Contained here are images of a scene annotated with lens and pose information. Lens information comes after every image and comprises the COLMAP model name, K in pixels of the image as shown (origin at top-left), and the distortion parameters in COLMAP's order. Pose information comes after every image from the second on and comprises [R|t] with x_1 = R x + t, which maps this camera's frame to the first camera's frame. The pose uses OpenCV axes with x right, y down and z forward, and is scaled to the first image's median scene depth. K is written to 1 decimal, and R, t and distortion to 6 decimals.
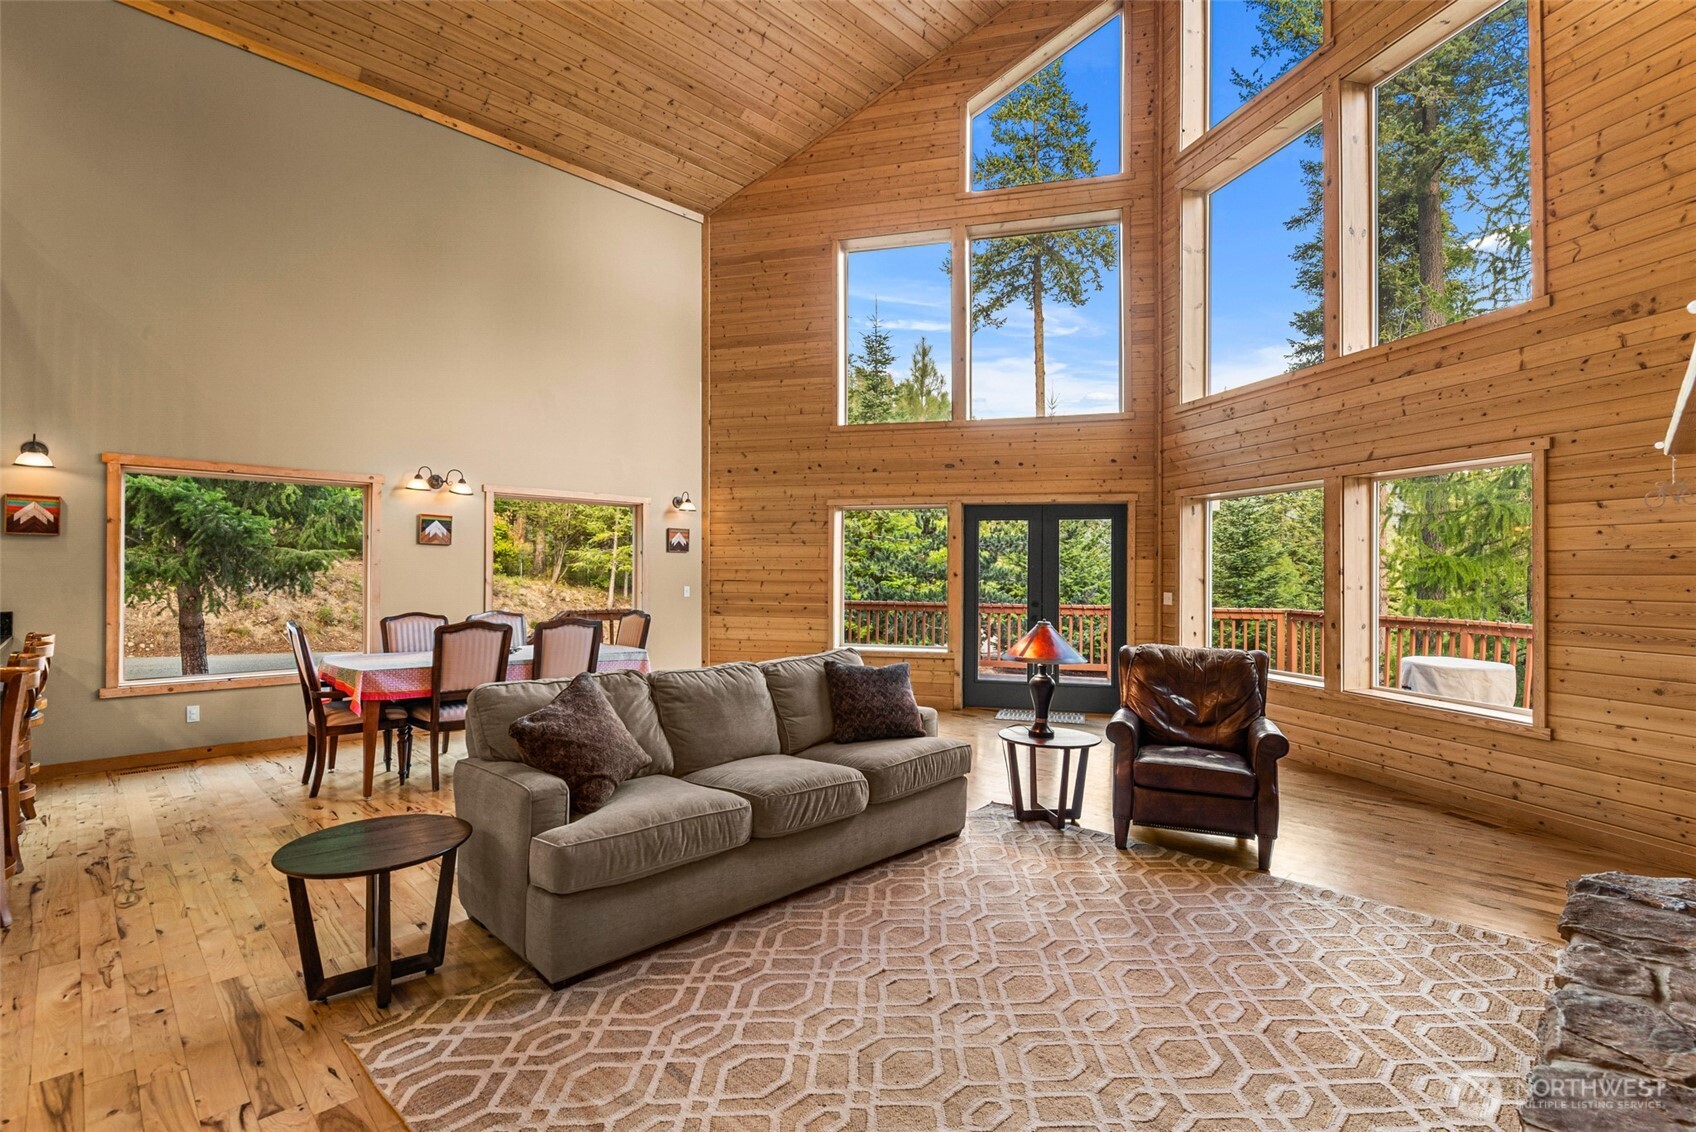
lens RADIAL K [[778.3, 0, 858.0], [0, 778.3, 571.9], [0, 0, 1]] dist [-0.002854, -0.000642]
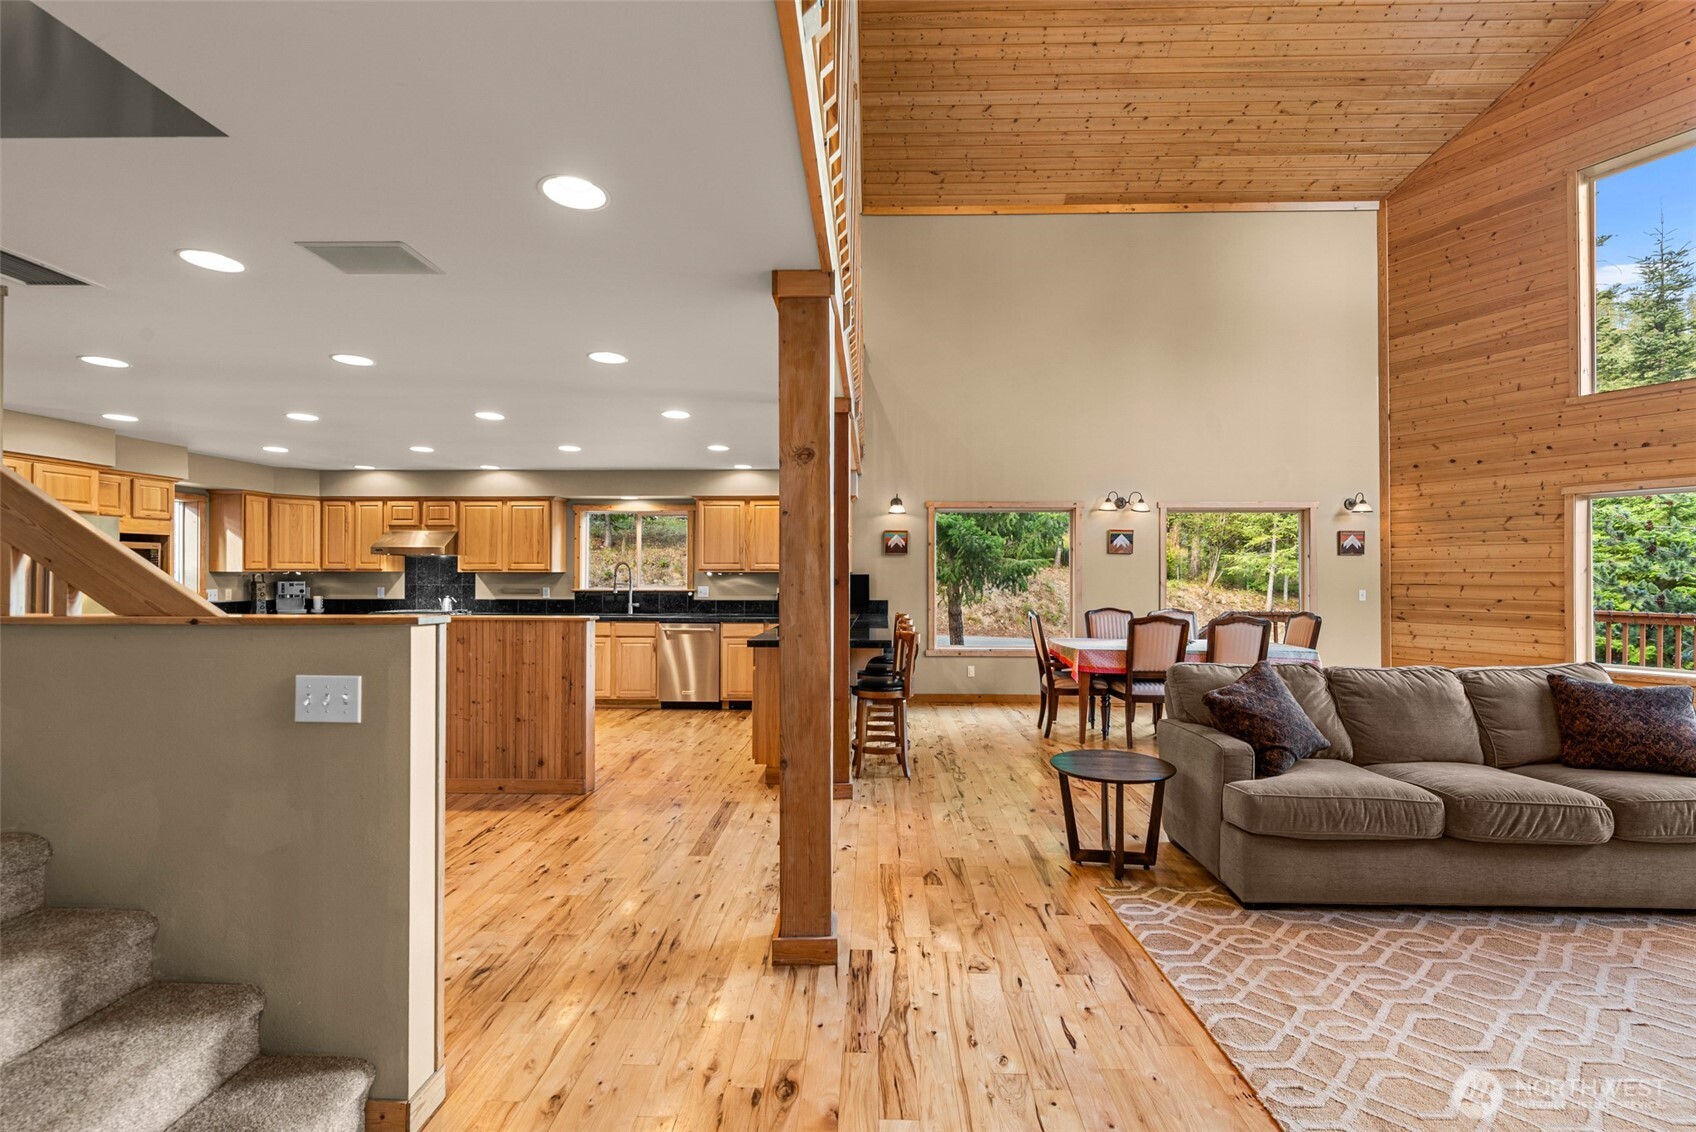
lens RADIAL K [[733.8, 0, 858.0], [0, 733.8, 569.4], [0, 0, 1]] dist [0.001132, 0.000414]
pose [[0.685691, -0.009090, -0.727836, 0.016922], [0.002714, 0.999947, -0.009932, 0.000177], [0.727888, 0.004835, 0.685679, -0.093813]]
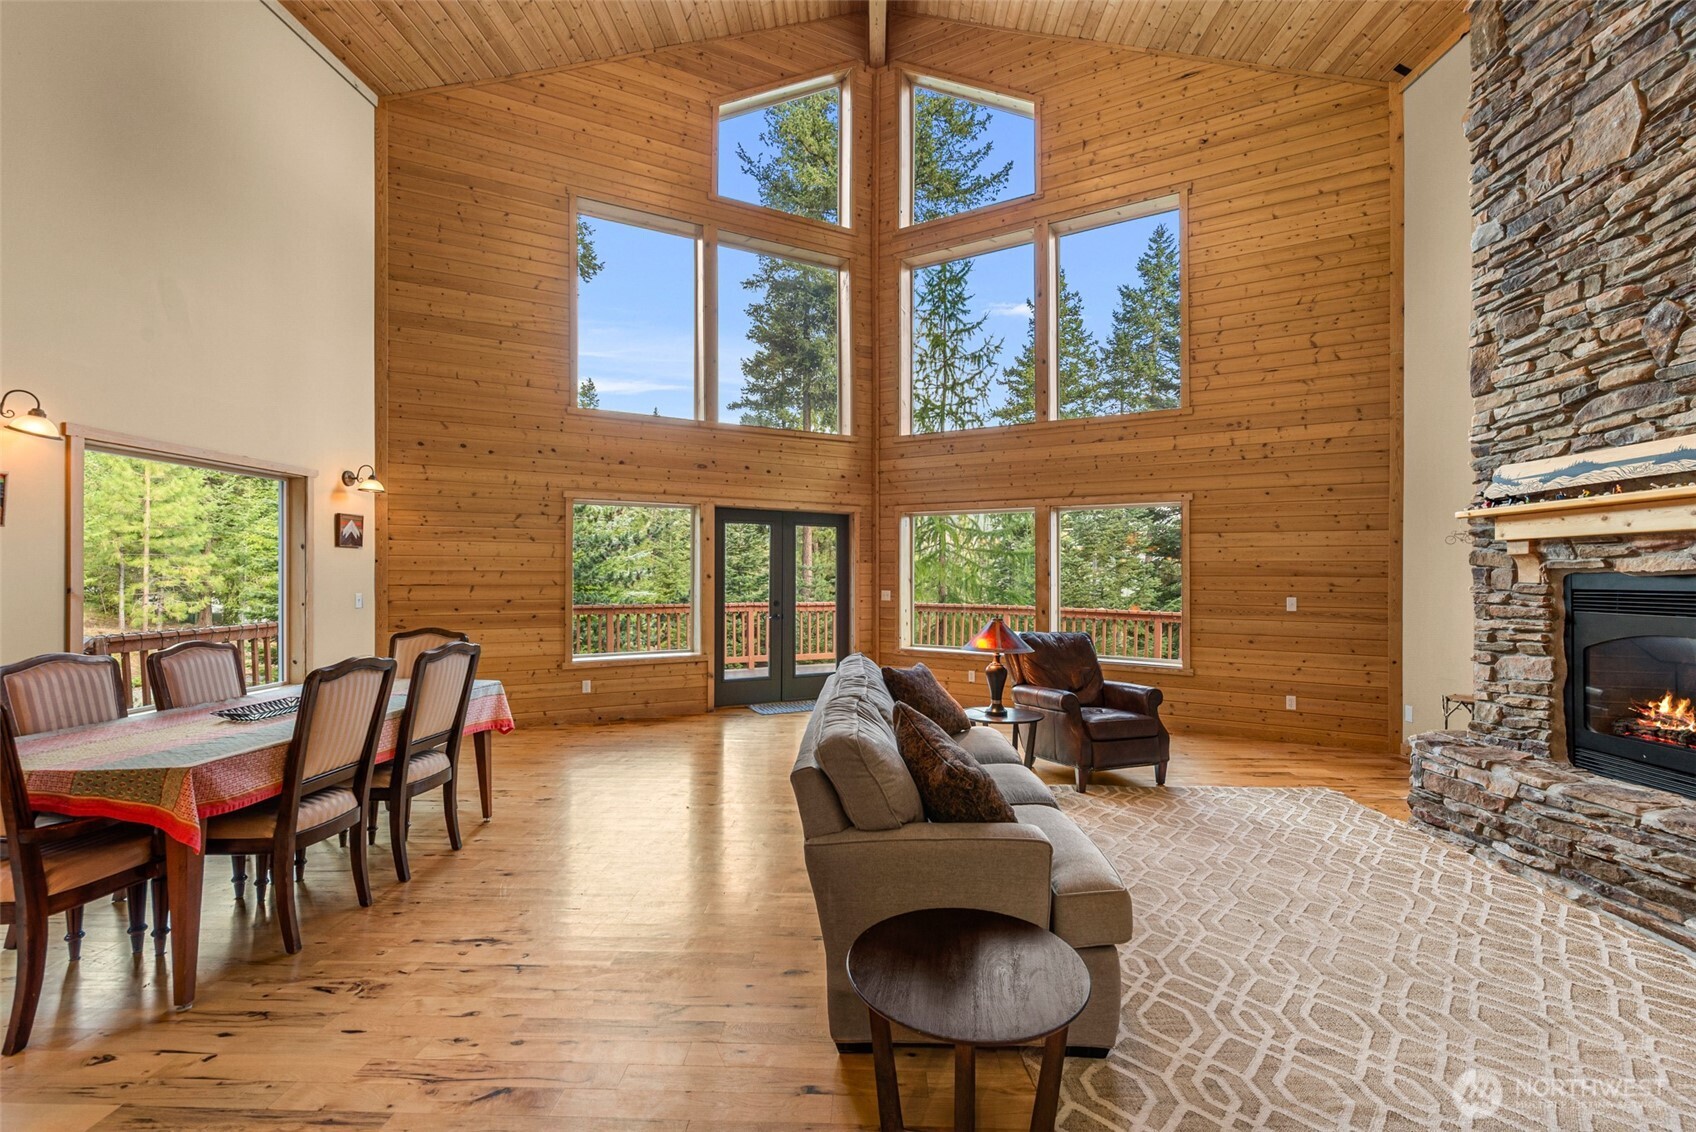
lens RADIAL K [[729.8, 0, 854.4], [0, 729.8, 570.9], [0, 0, 1]] dist [0.001419, -0.000398]
pose [[0.730252, 0.000253, 0.683178, -0.401976], [-0.000967, 0.999999, 0.000662, -0.004348], [-0.683177, -0.001144, 0.730252, 0.204175]]
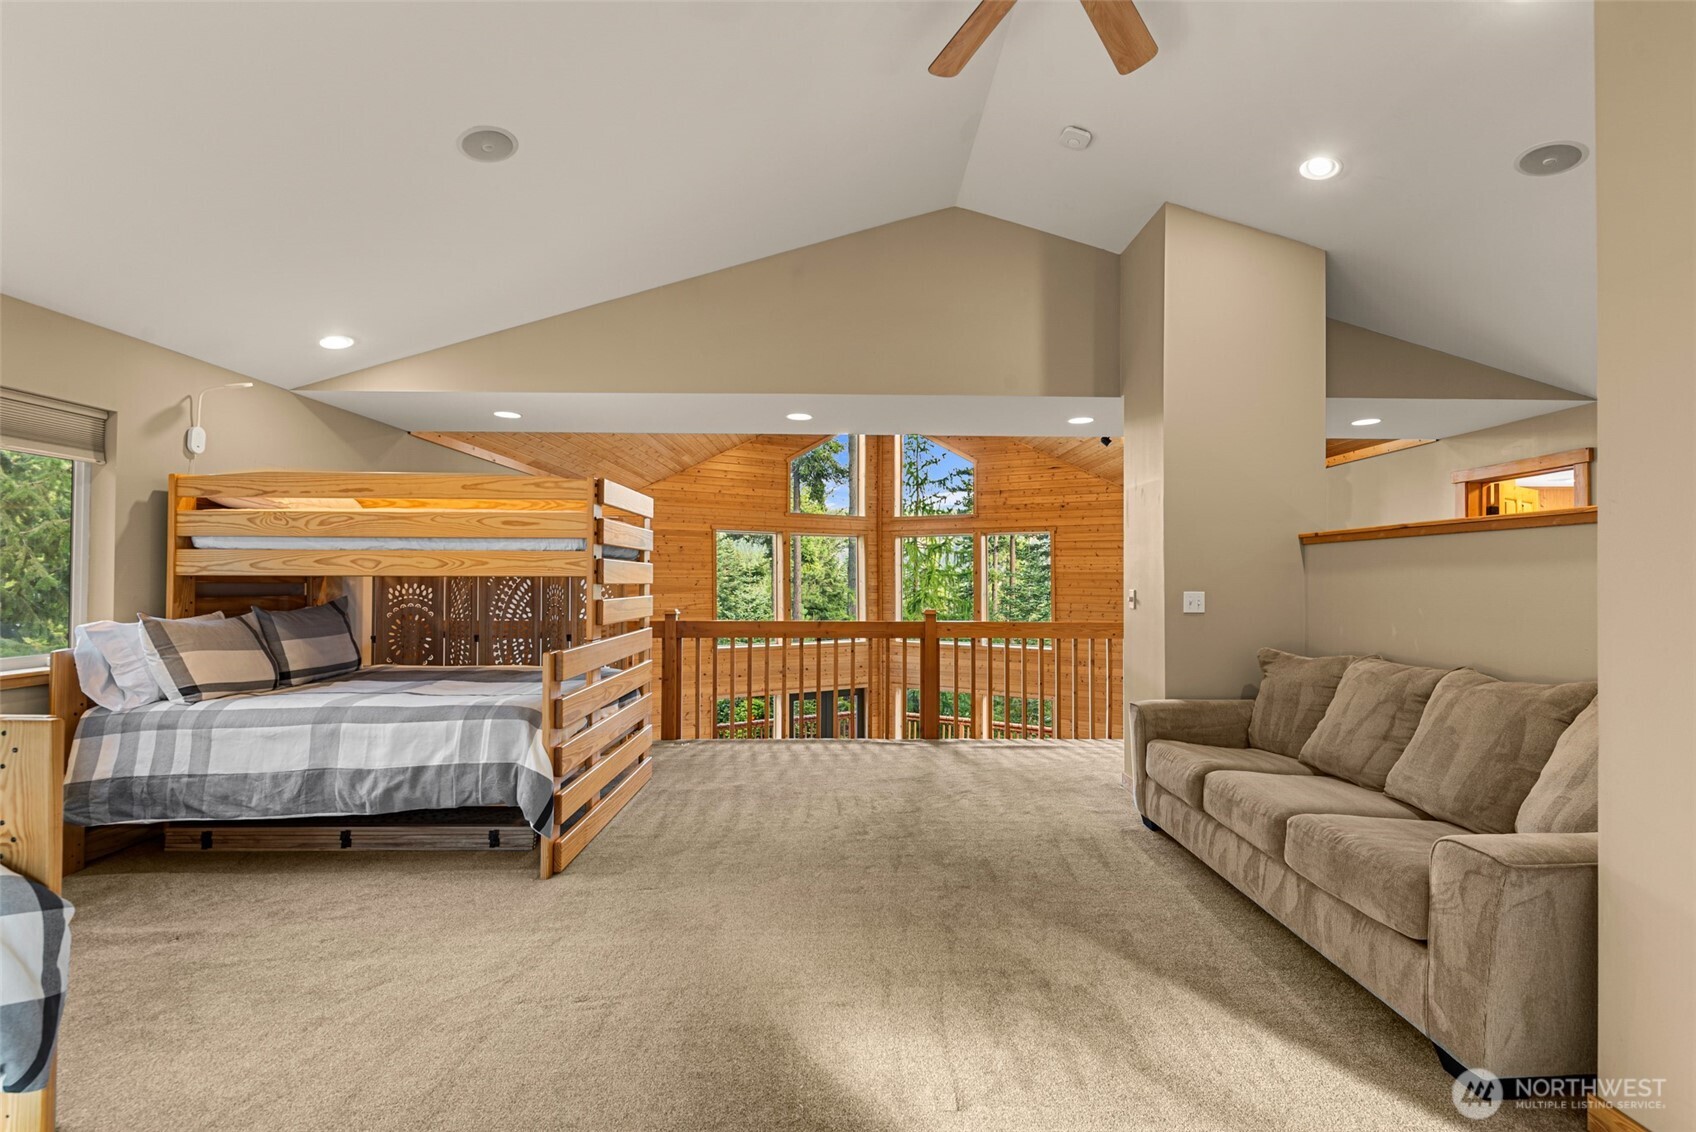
lens RADIAL K [[729.8, 0, 854.4], [0, 729.8, 570.9], [0, 0, 1]] dist [0.001419, -0.000398]
pose [[0.701114, 0.003636, 0.713040, -0.979399], [0.001794, 0.999975, -0.006863, -0.371493], [-0.713047, 0.006091, 0.701090, -0.252104]]
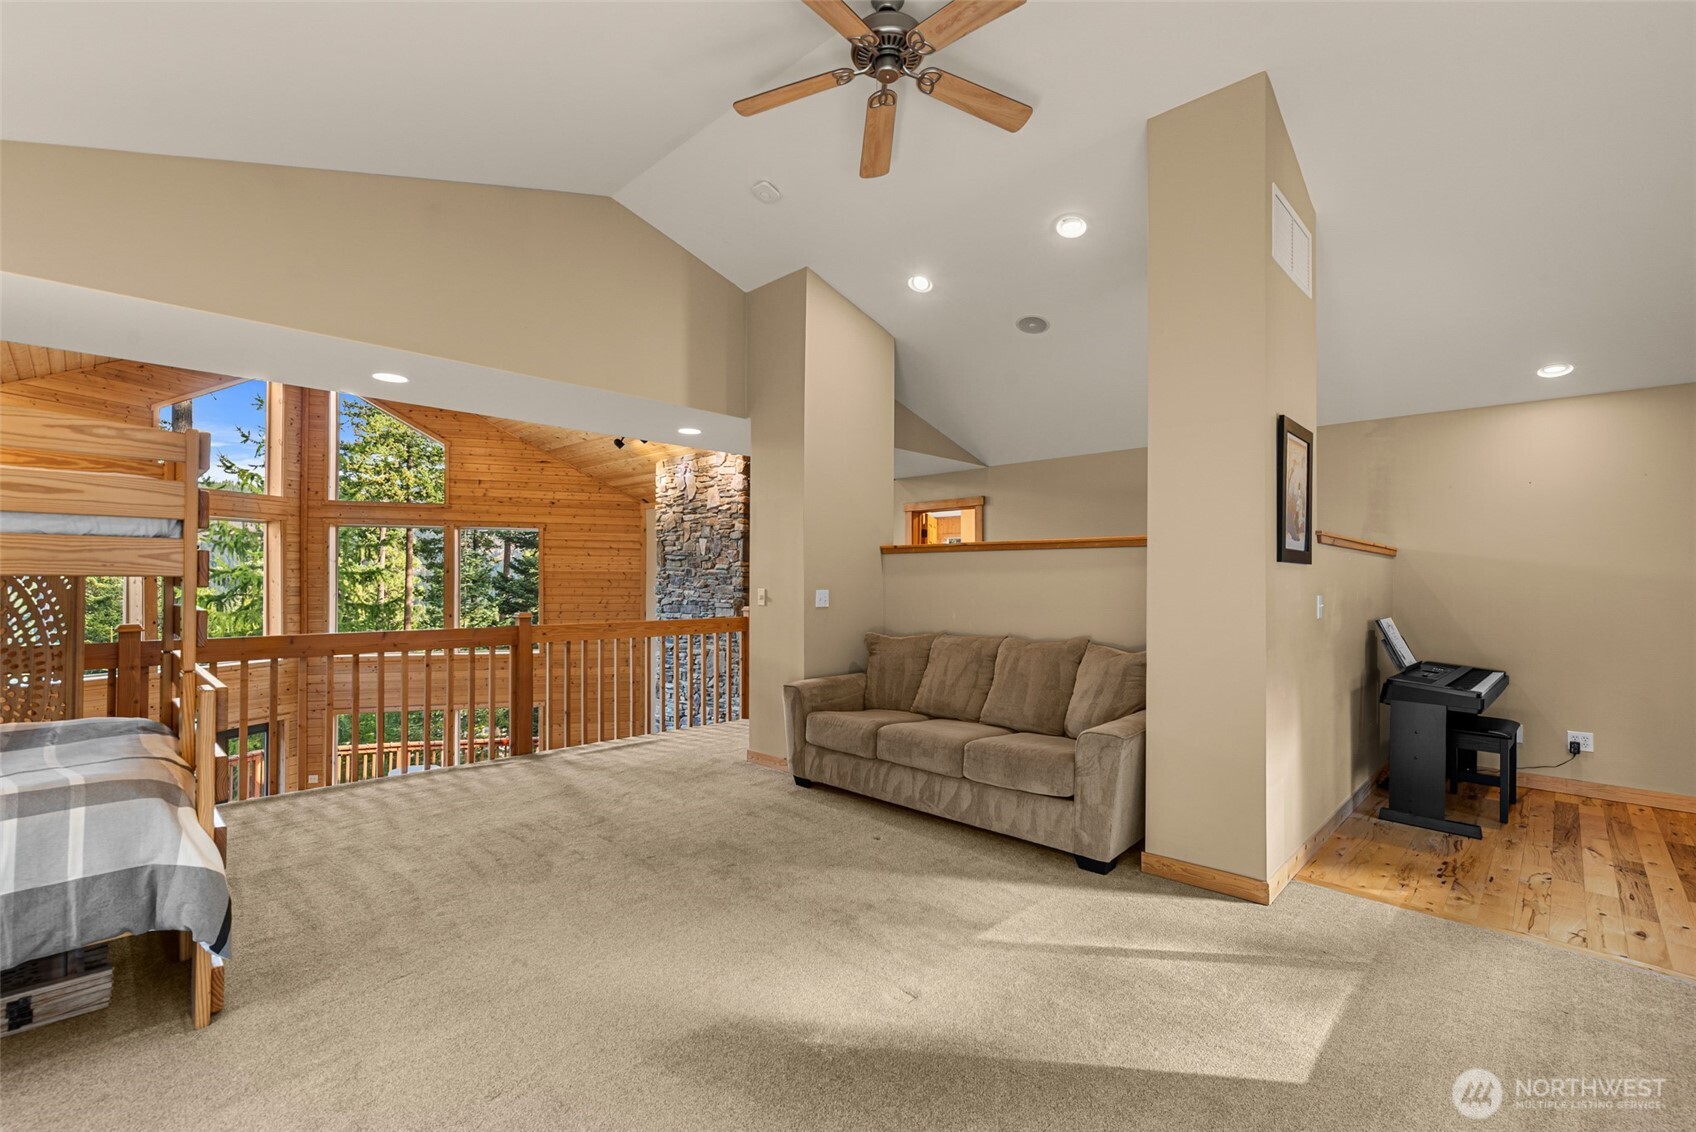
lens RADIAL K [[746.7, 0, 856.9], [0, 746.7, 571.9], [0, 0, 1]] dist [-0.000209, -0.000344]
pose [[-0.012230, 0.004781, 0.999914, -1.100406], [-0.003186, 0.999983, -0.004820, -0.372724], [-0.999920, -0.003244, -0.012215, -0.073743]]
